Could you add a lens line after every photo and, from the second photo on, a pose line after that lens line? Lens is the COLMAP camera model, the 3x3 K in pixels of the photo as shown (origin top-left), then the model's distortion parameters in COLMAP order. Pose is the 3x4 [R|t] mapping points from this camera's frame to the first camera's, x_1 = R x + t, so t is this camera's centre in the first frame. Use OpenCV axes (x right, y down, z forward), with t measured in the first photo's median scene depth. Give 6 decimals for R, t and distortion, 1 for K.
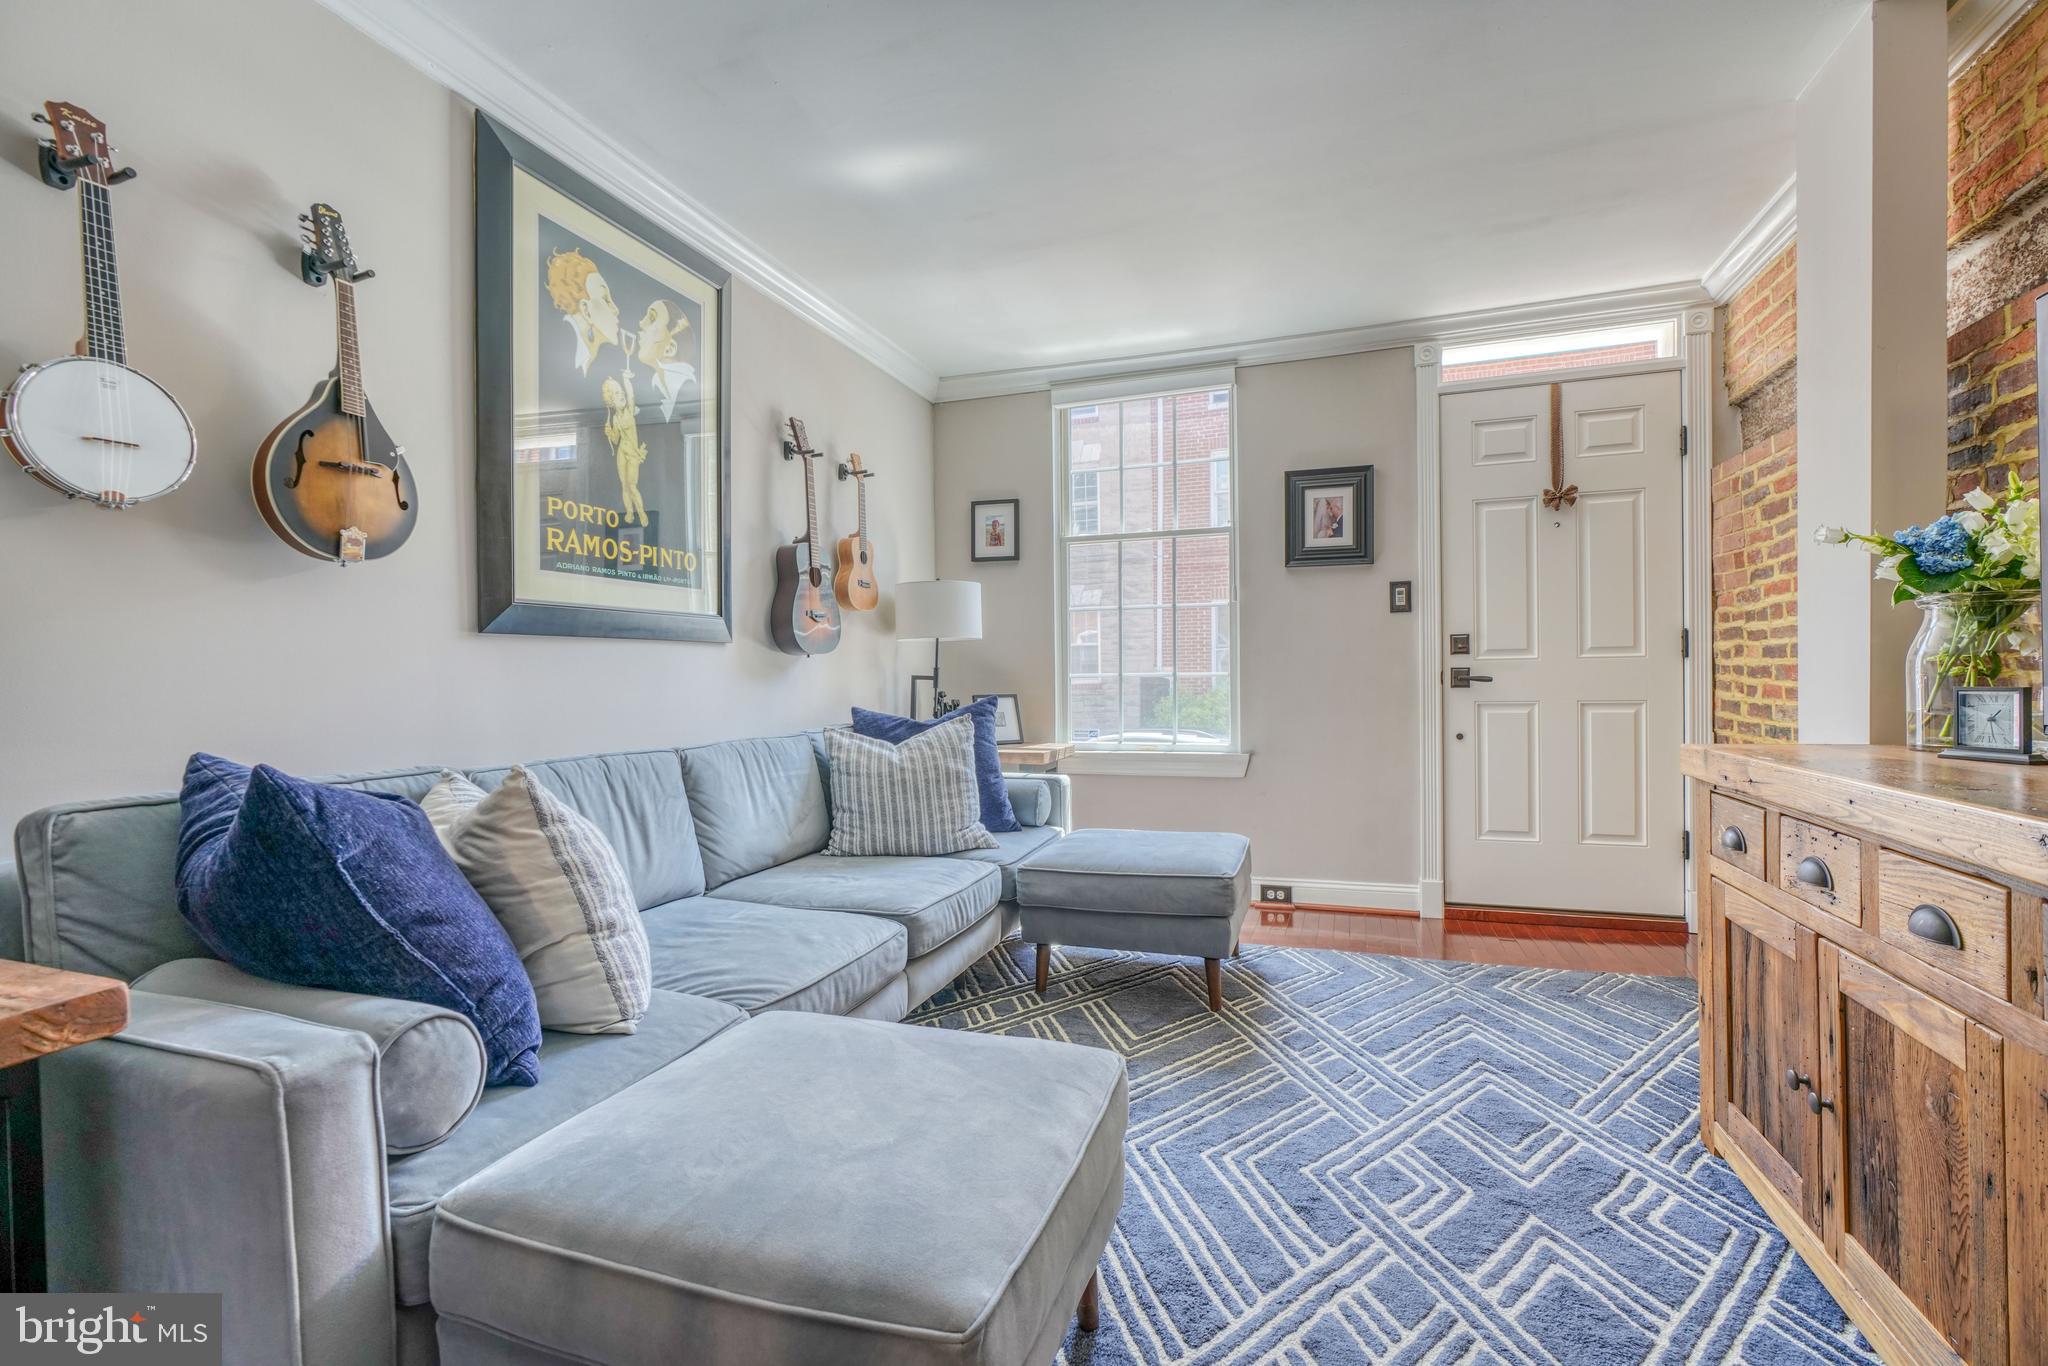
lens RADIAL K [[912.4, 0, 1017.0], [0, 912.4, 688.2], [0, 0, 1]] dist [-0.012595, 0.006535]
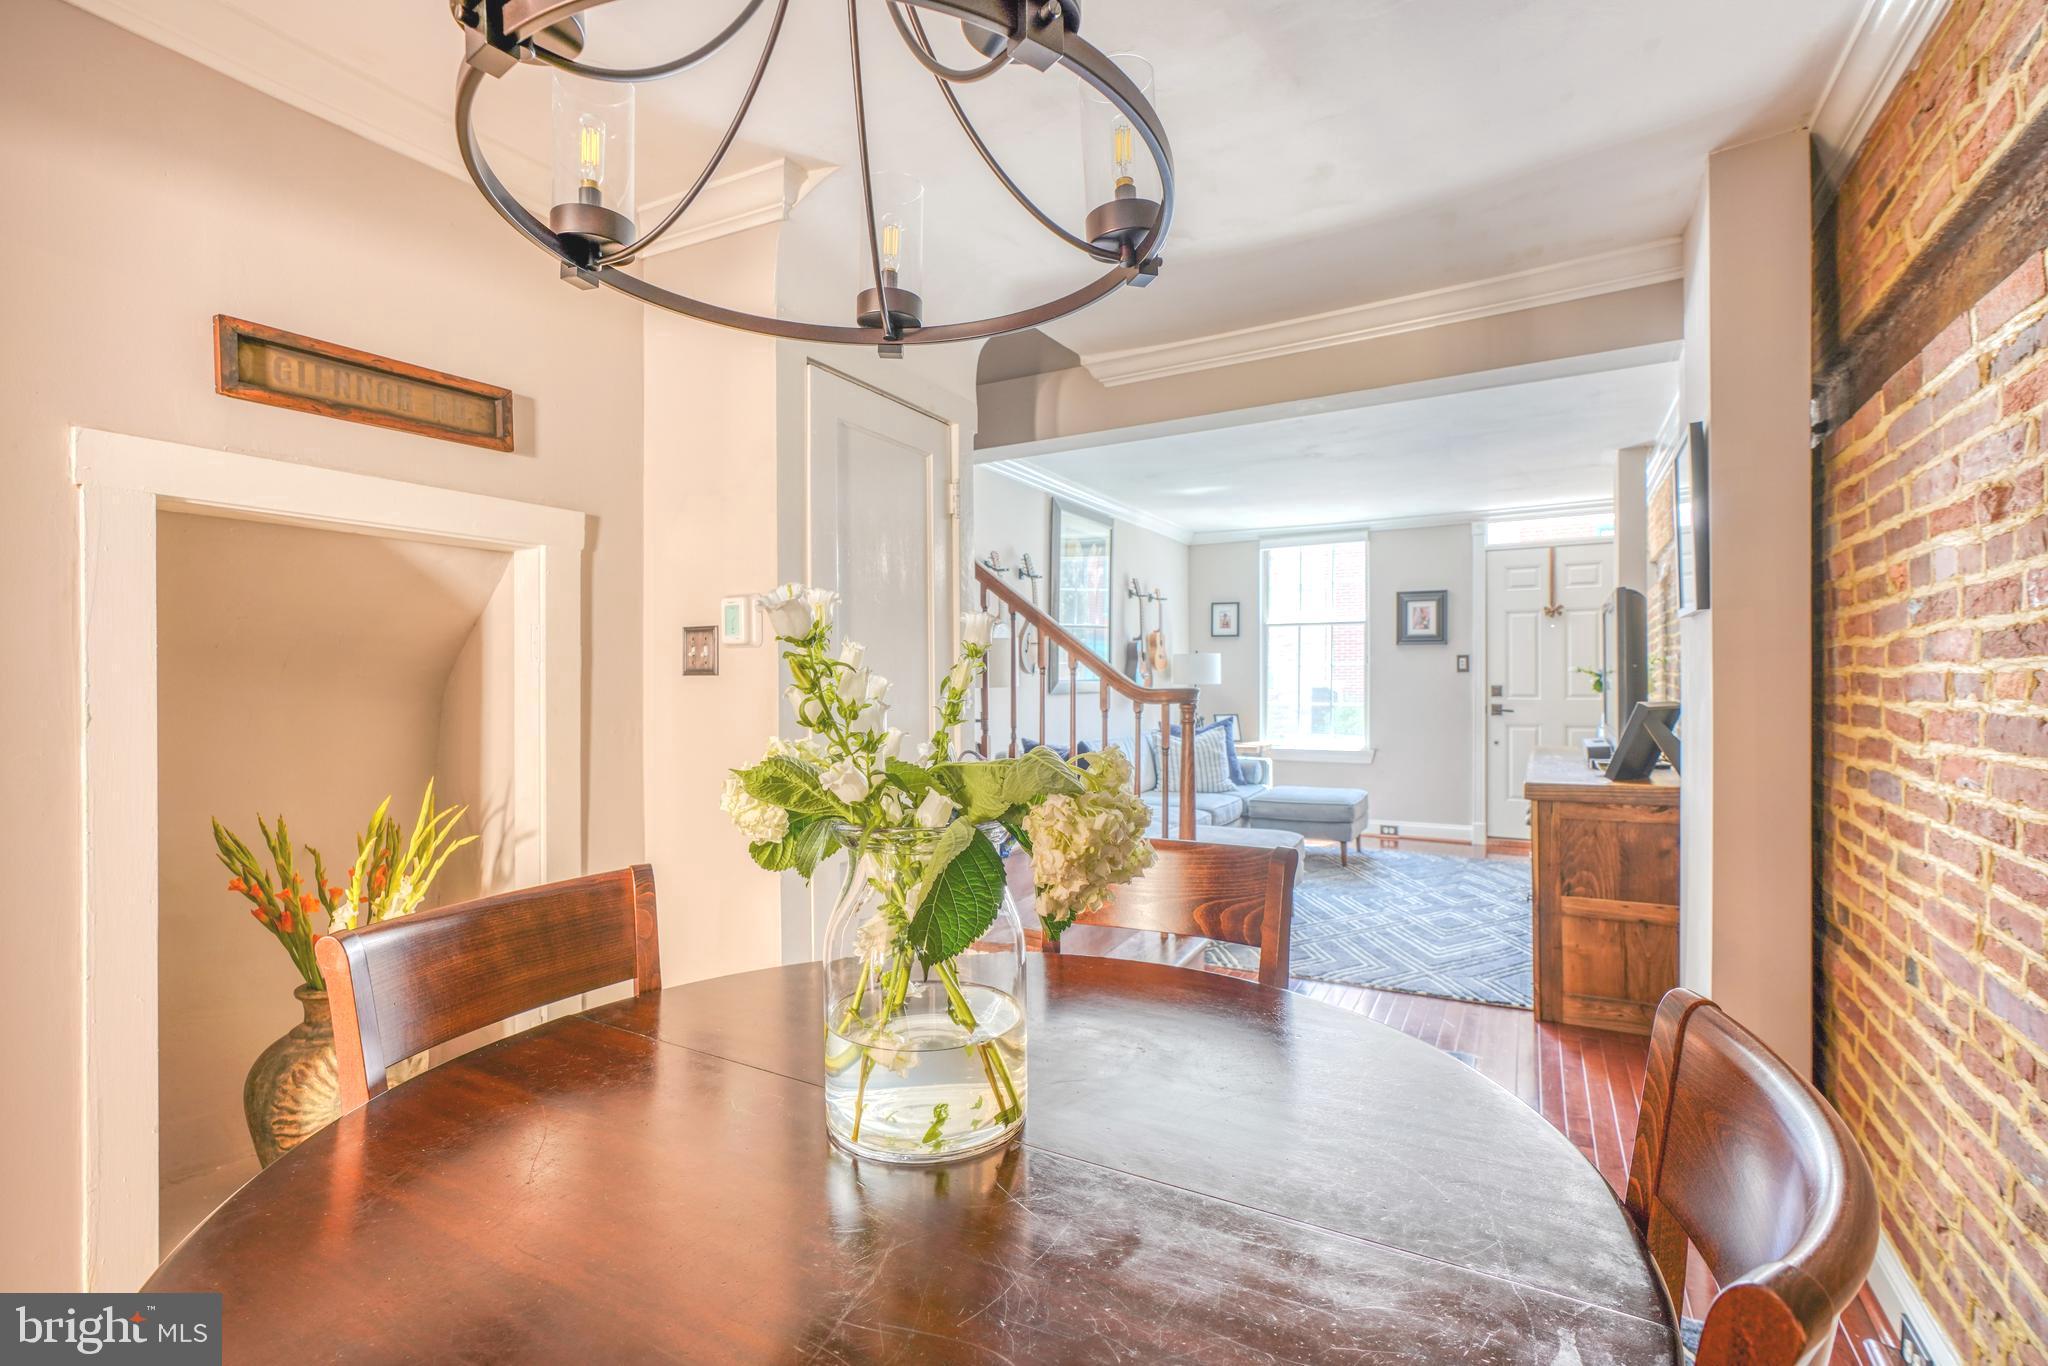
lens RADIAL K [[912.4, 0, 1017.0], [0, 912.4, 688.2], [0, 0, 1]] dist [-0.012595, 0.006535]
pose [[0.984062, 0.011239, -0.177472, -0.157597], [-0.011287, 0.999936, 0.000734, -0.057151], [0.177468, 0.001281, 0.984126, -1.184741]]
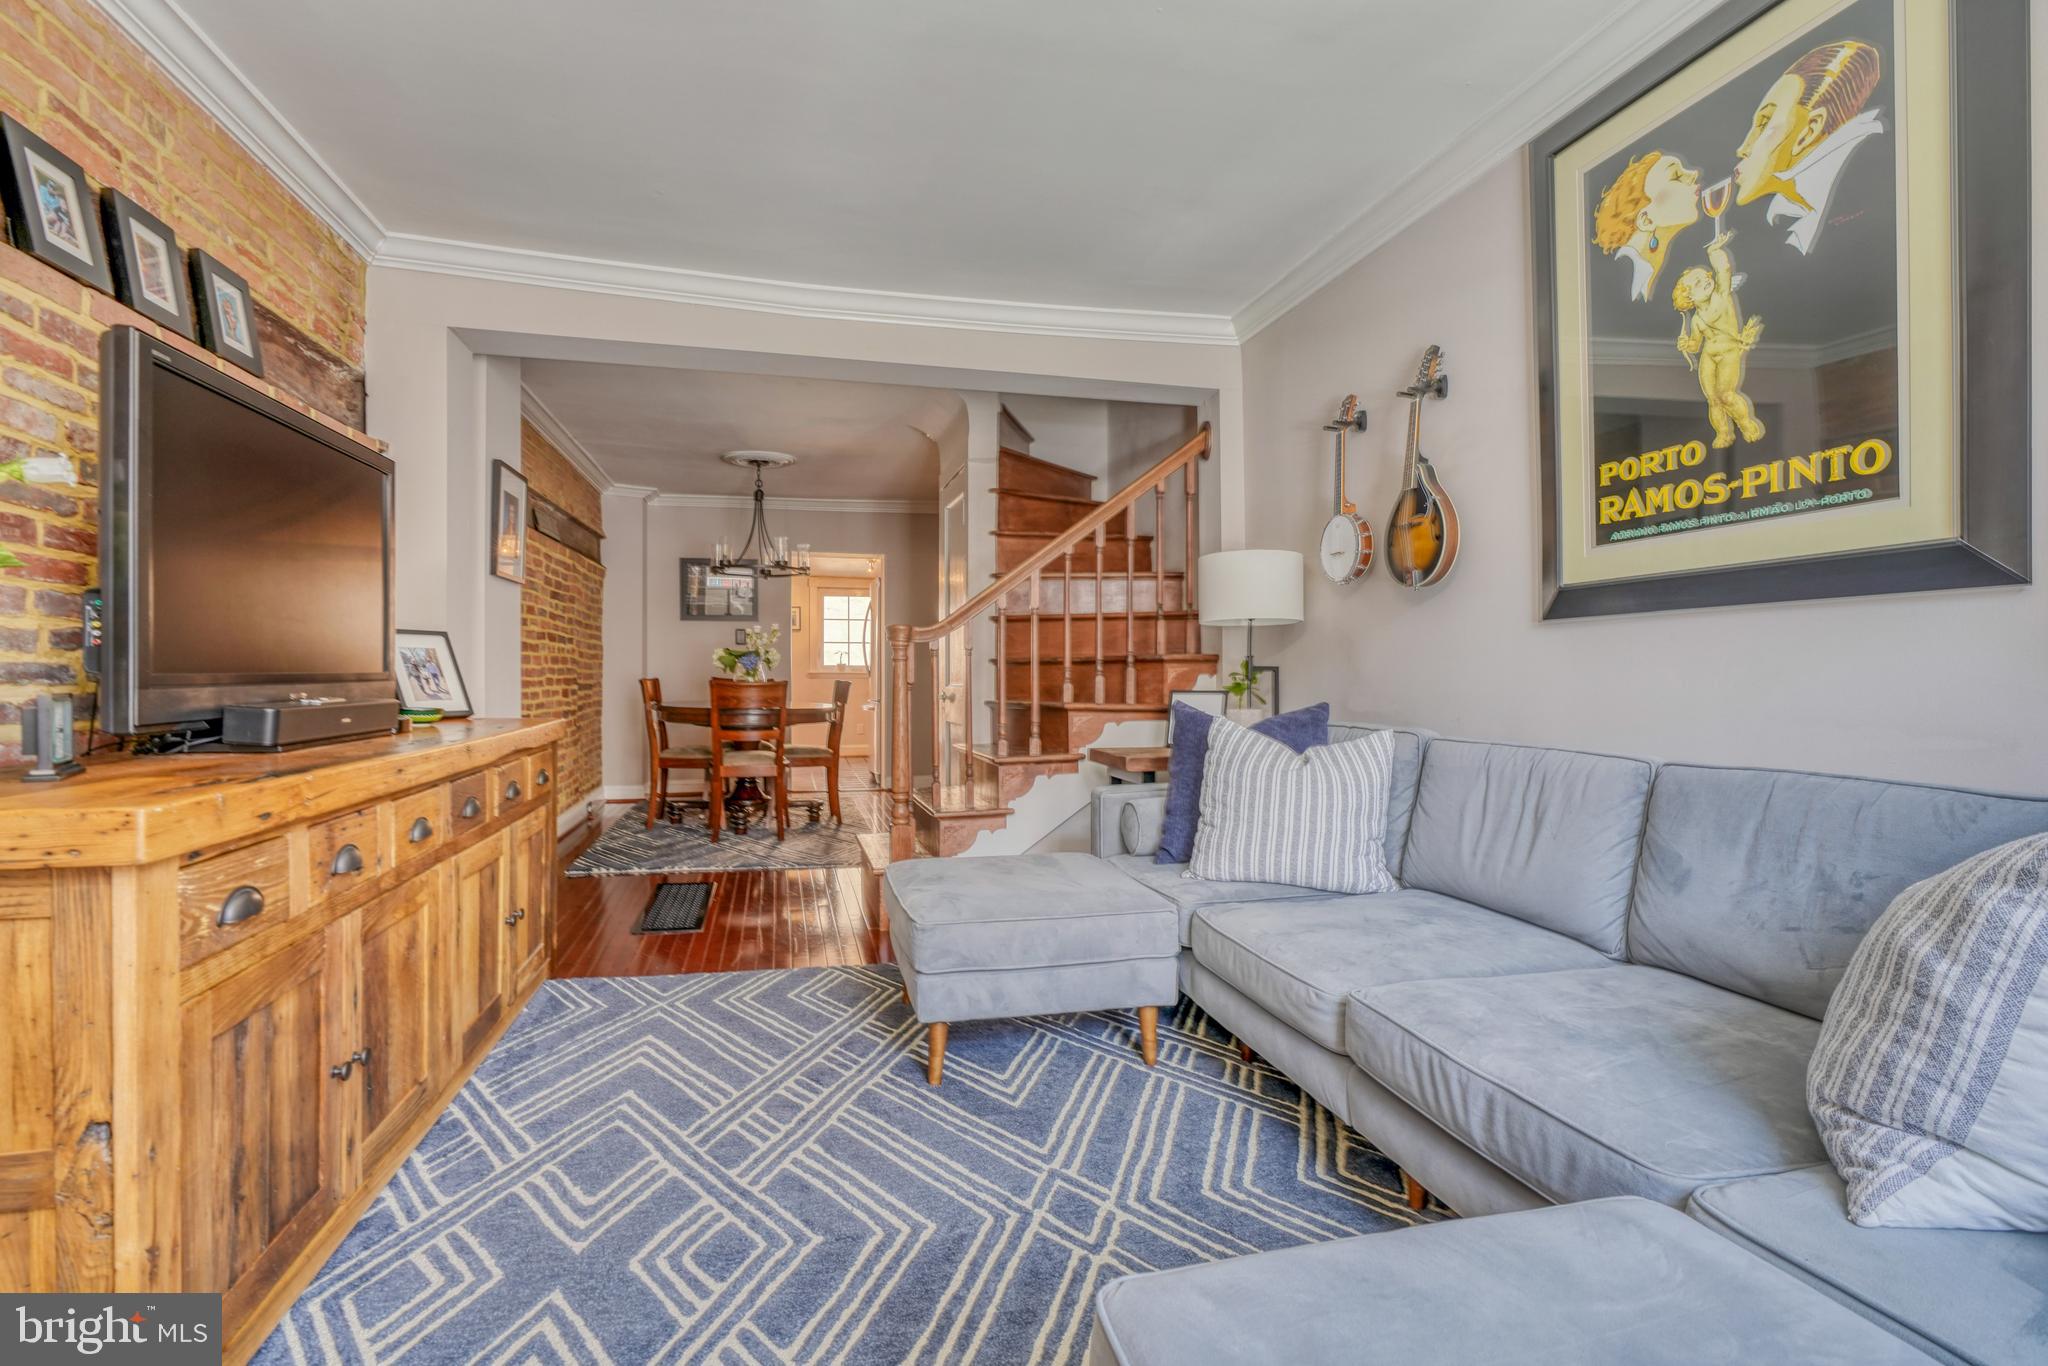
lens RADIAL K [[912.4, 0, 1017.0], [0, 912.4, 688.2], [0, 0, 1]] dist [-0.012595, 0.006535]
pose [[-0.831080, 0.026611, -0.555516, 0.393390], [0.007496, 0.999300, 0.036655, -0.018280], [0.556103, 0.026300, -0.830697, 1.139800]]
